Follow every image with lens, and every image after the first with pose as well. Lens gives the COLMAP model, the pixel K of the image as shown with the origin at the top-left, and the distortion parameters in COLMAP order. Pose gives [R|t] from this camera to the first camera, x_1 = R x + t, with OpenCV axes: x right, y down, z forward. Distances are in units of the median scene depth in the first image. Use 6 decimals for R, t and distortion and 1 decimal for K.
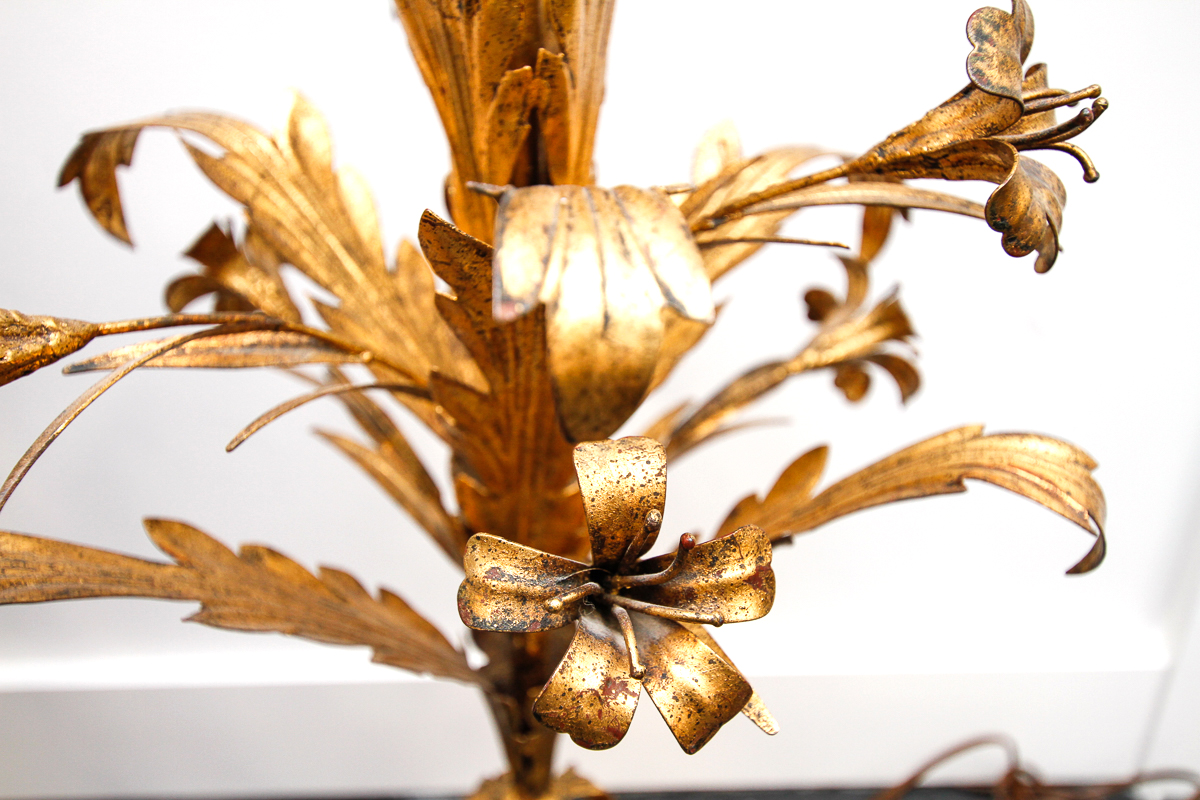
lens RADIAL K [[1059.7, 0, 600.0], [0, 1059.7, 400.0], [0, 0, 1]] dist [-0.005199, -0.003161]
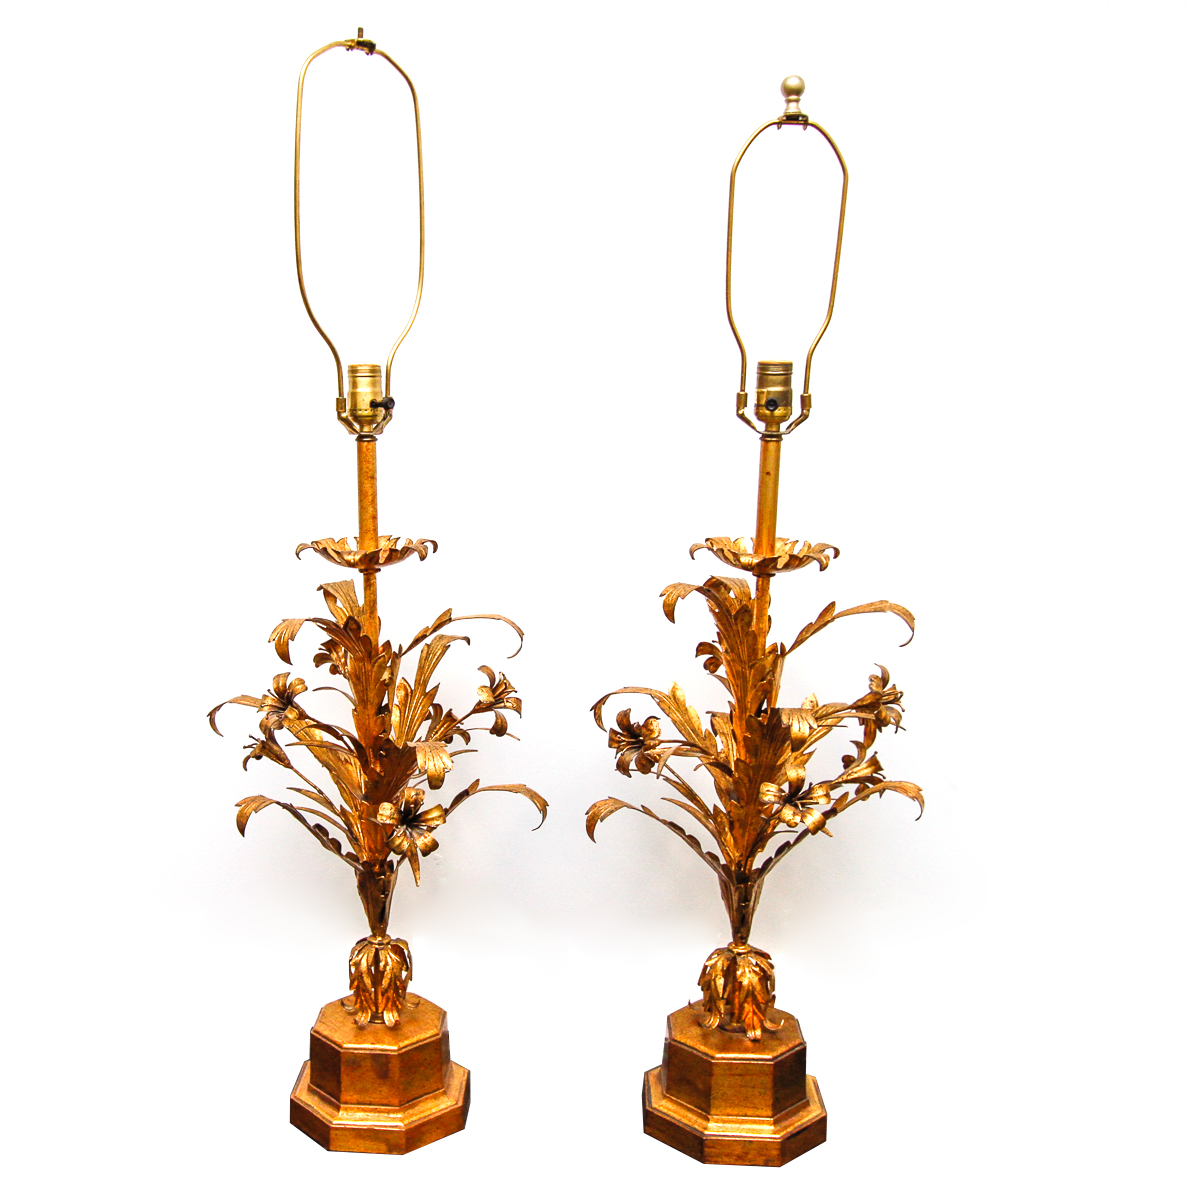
lens RADIAL K [[1414.1, 0, 455.9], [0, 1414.1, 604.3], [0, 0, 1]] dist [-0.018547, -0.007930]
pose [[0.993808, 0.019750, -0.109344, -0.645683], [-0.051325, 0.954397, -0.294096, 1.031303], [0.098549, 0.297887, 0.949501, -4.241516]]
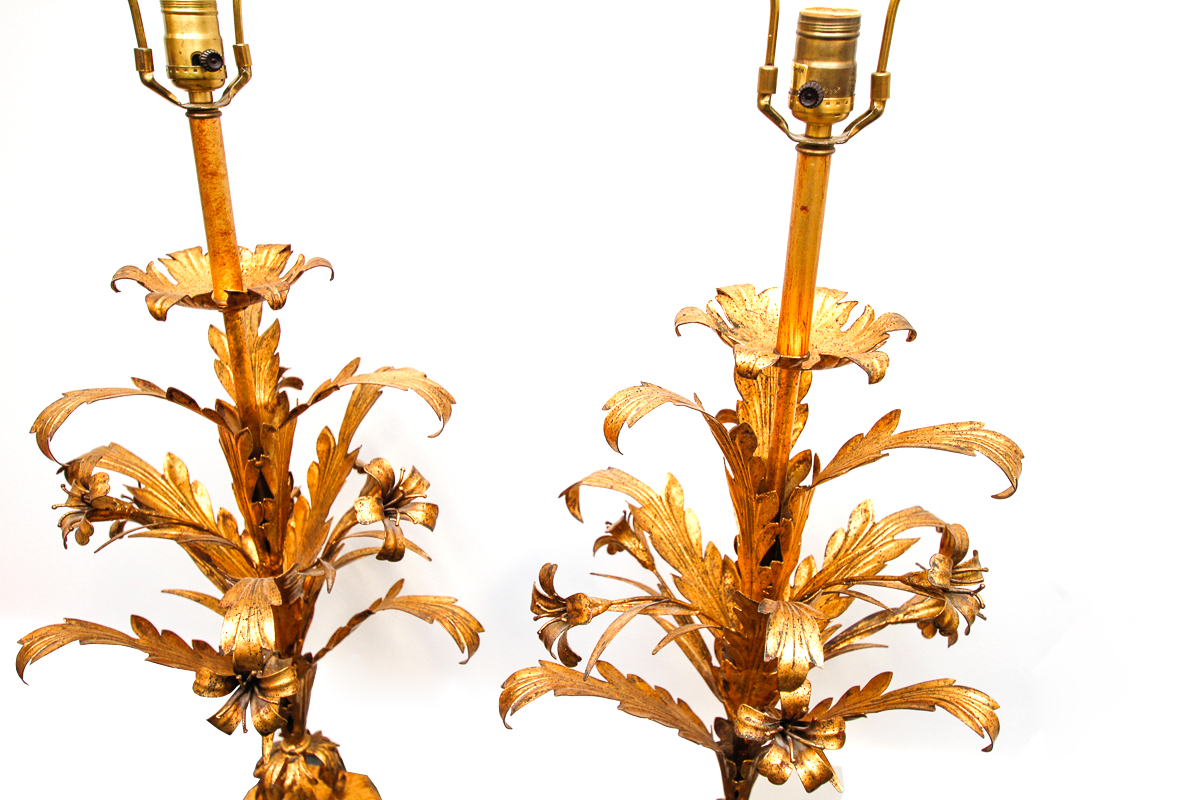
lens RADIAL K [[1039.7, 0, 600.0], [0, 1039.7, 400.0], [0, 0, 1]] dist [0.001749, 0.004000]
pose [[0.975139, 0.108819, -0.193034, -0.031564], [-0.119911, 0.991685, -0.046706, -0.439797], [0.186346, 0.068692, 0.980080, -1.634532]]
